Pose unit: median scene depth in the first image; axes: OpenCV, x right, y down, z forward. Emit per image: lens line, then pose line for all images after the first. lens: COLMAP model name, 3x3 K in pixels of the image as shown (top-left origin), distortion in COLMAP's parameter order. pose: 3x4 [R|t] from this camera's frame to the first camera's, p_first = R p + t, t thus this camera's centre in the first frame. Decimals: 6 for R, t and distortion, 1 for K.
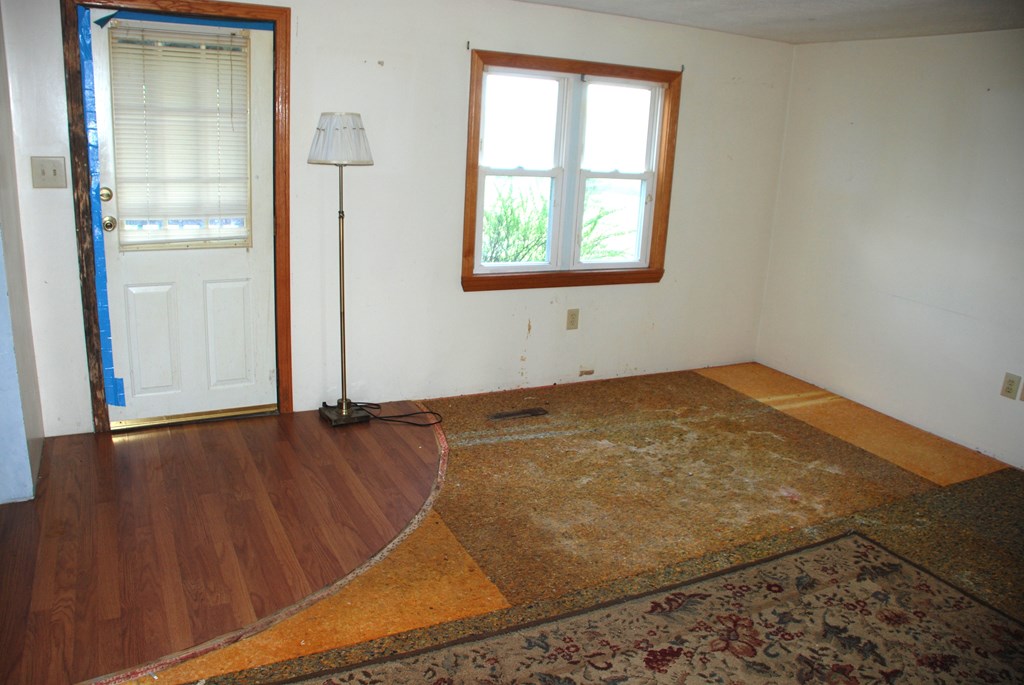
lens RADIAL K [[782.2, 0, 505.3], [0, 782.2, 338.0], [0, 0, 1]] dist [-0.161676, 0.084532]
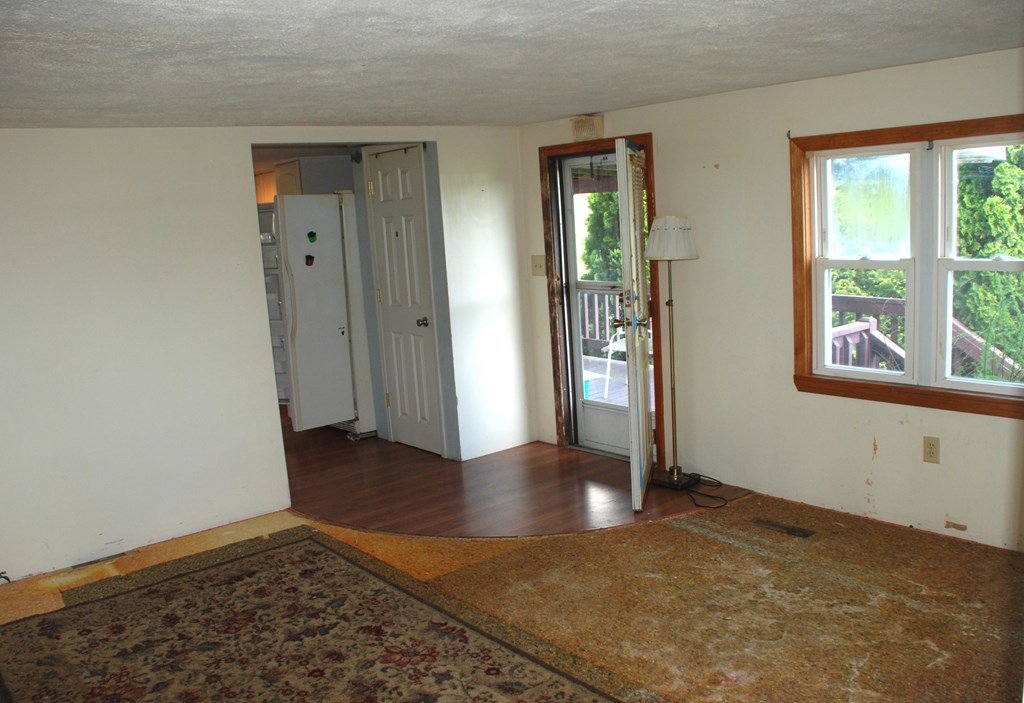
lens RADIAL K [[887.9, 0, 509.5], [0, 887.9, 352.9], [0, 0, 1]] dist [-0.126065, 0.021923]
pose [[0.218954, 0.085217, -0.972007, 0.977995], [-0.178802, 0.982814, 0.045888, -0.098800], [0.959213, 0.163750, 0.230428, 0.453051]]
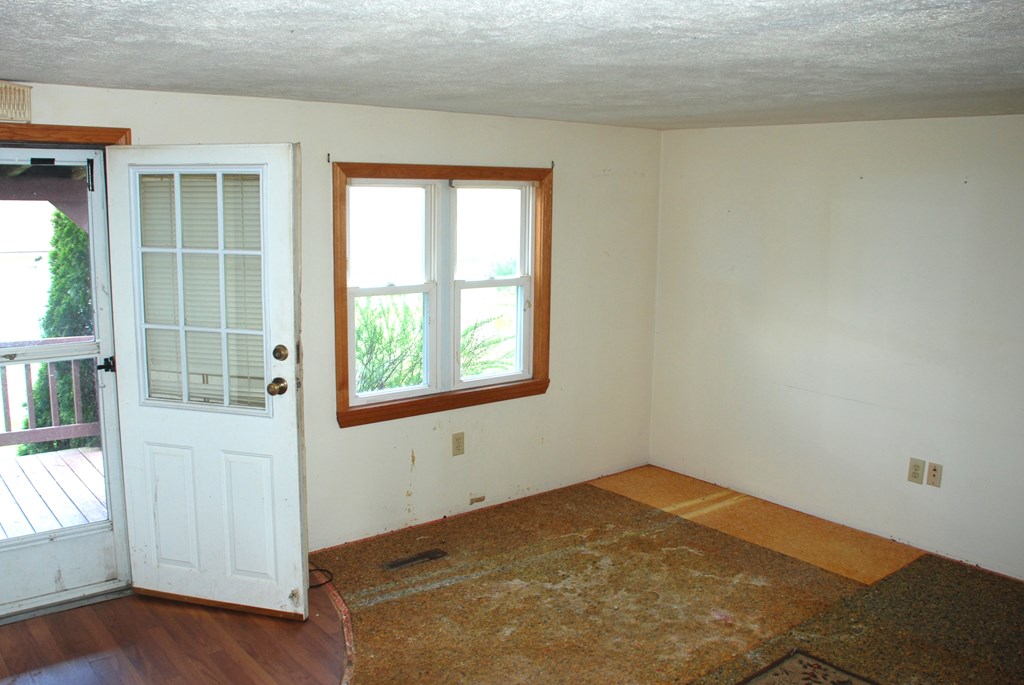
lens RADIAL K [[888.8, 0, 501.3], [0, 888.8, 343.8], [0, 0, 1]] dist [-0.135101, 0.041306]
pose [[0.976702, -0.076719, 0.200417, -0.074927], [0.094544, 0.992226, -0.080923, -0.060898], [-0.192650, 0.097986, 0.976363, -0.035048]]
